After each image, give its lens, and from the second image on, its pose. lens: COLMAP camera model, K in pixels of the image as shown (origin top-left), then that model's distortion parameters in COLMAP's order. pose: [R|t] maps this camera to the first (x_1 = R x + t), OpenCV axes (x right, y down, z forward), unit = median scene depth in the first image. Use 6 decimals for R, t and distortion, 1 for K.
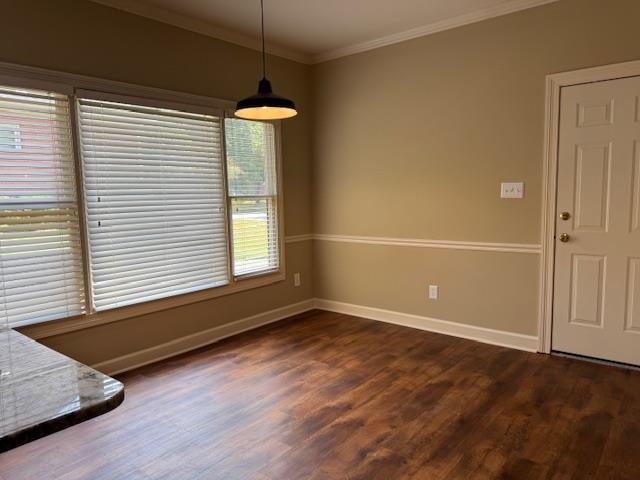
lens RADIAL K [[454.4, 0, 326.2], [0, 454.4, 241.2], [0, 0, 1]] dist [0.061132, -0.086517]
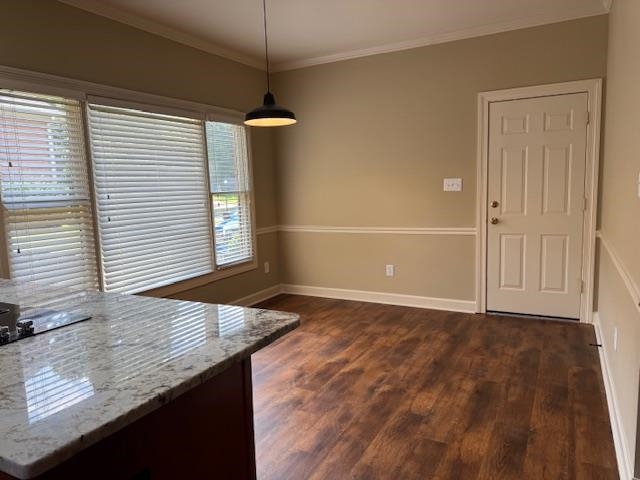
lens RADIAL K [[454.4, 0, 323.6], [0, 454.4, 244.0], [0, 0, 1]] dist [0.061132, -0.086517]
pose [[0.980960, -0.034915, 0.191044, -0.197653], [0.031810, 0.999308, 0.019294, 0.015487], [-0.191586, -0.012849, 0.981392, -0.163192]]
